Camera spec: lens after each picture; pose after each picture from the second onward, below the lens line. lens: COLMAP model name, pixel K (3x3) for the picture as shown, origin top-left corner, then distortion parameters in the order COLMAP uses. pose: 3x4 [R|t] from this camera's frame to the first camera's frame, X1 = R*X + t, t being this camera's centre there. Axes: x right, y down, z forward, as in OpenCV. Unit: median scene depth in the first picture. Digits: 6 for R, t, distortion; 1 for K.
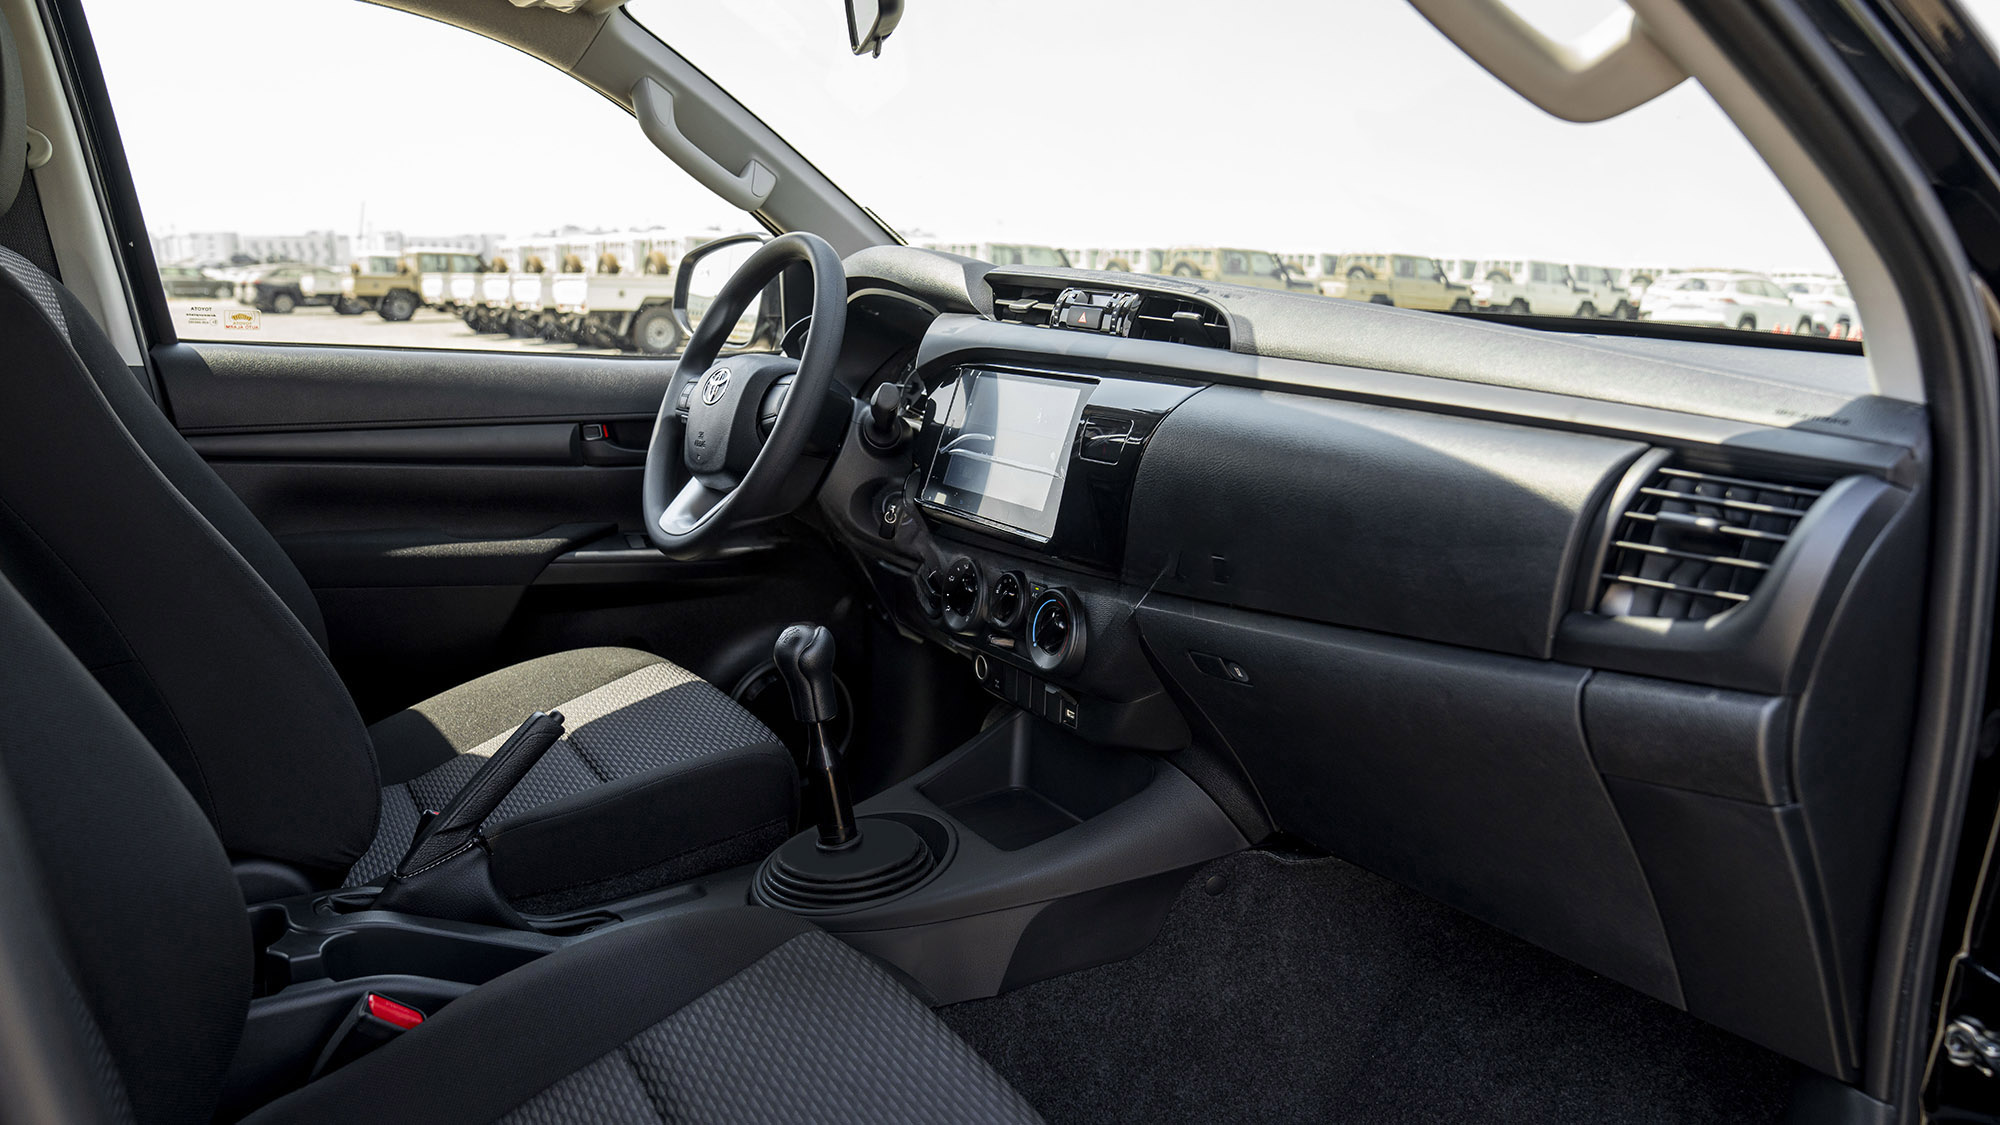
lens RADIAL K [[1420.1, 0, 1000.0], [0, 1420.1, 562.5], [0, 0, 1]] dist [-0.018939, -0.000774]
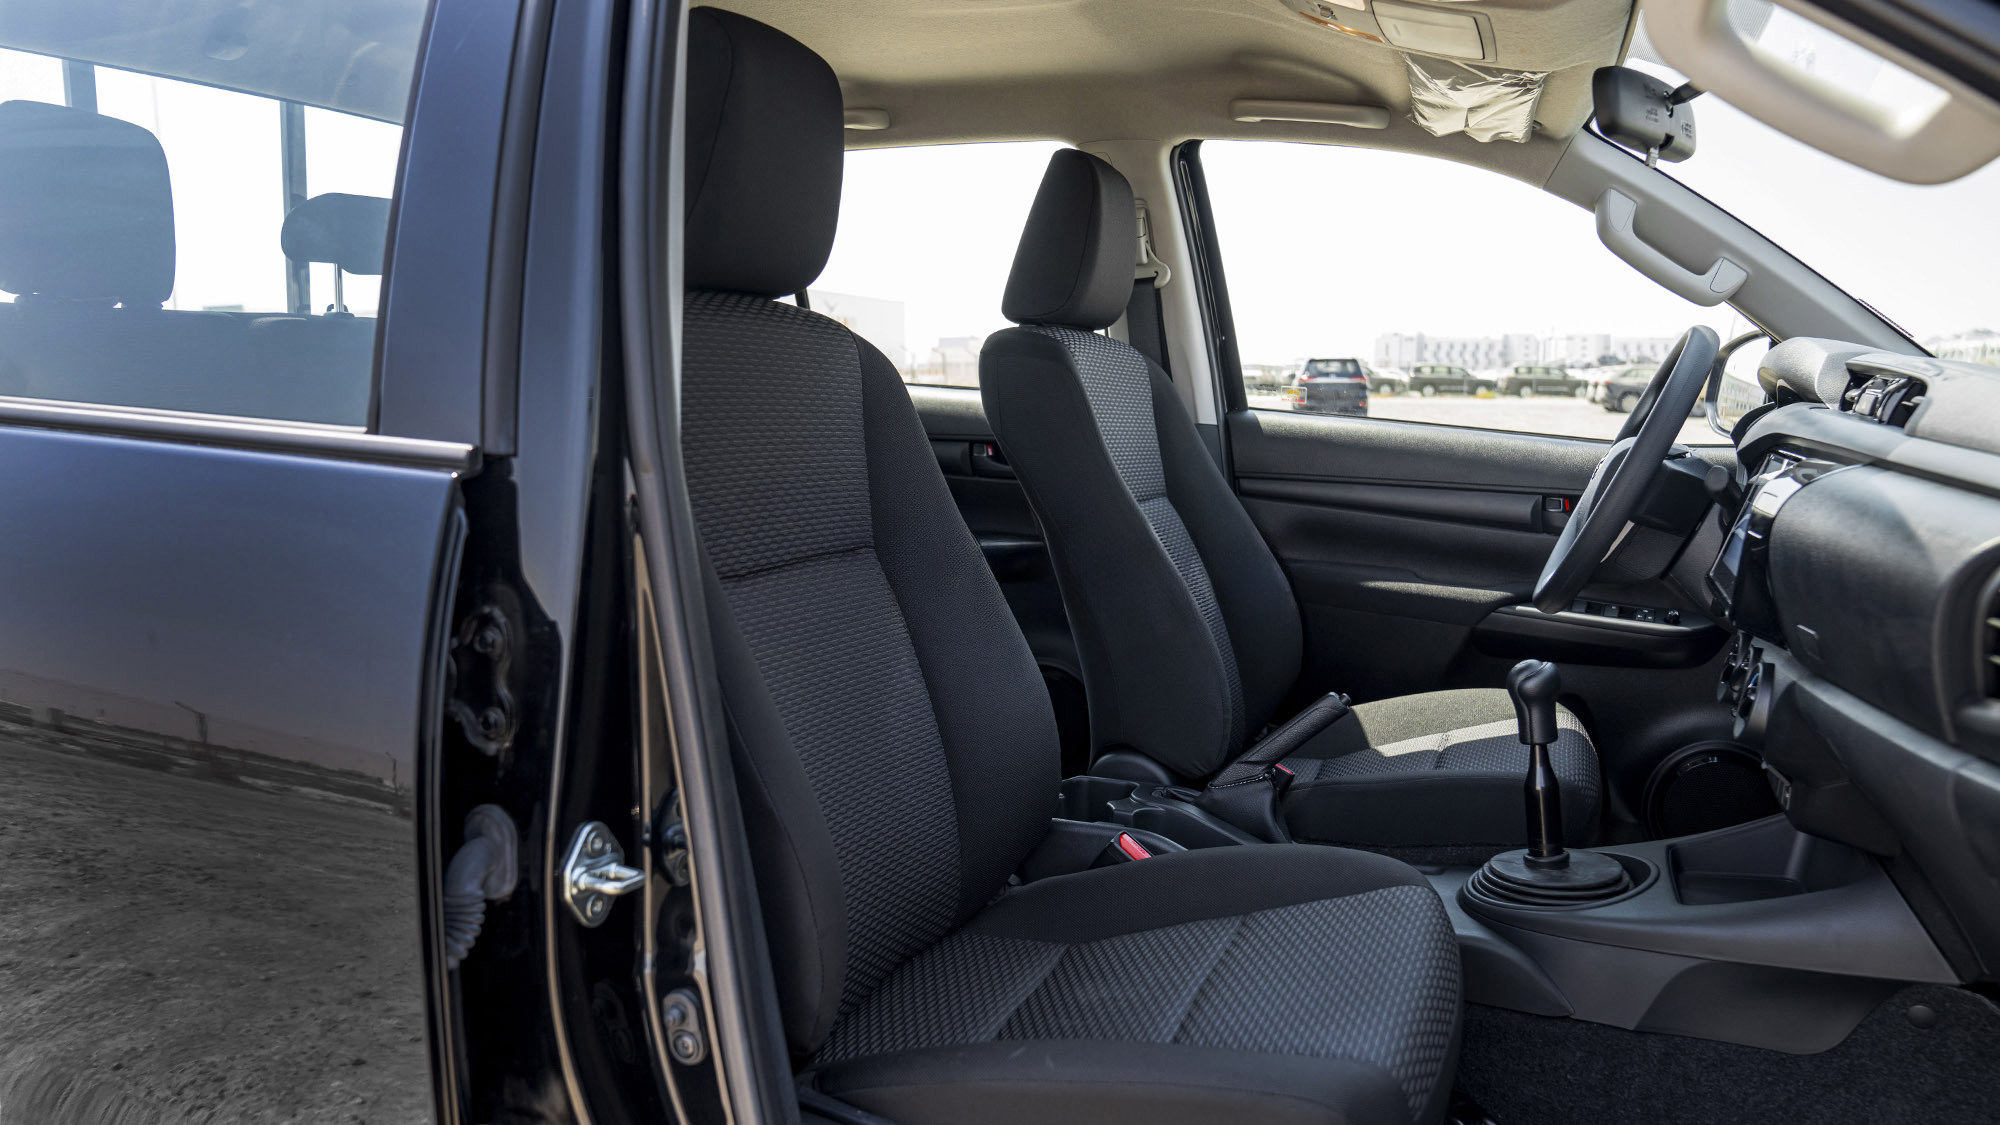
lens RADIAL K [[1450.1, 0, 1000.0], [0, 1450.1, 562.5], [0, 0, 1]] dist [0.001400, 0.000426]
pose [[0.639482, 0.109716, -0.760937, 0.345714], [-0.165082, 0.986274, 0.003474, 0.024710], [0.750873, 0.123395, 0.648816, -0.072858]]
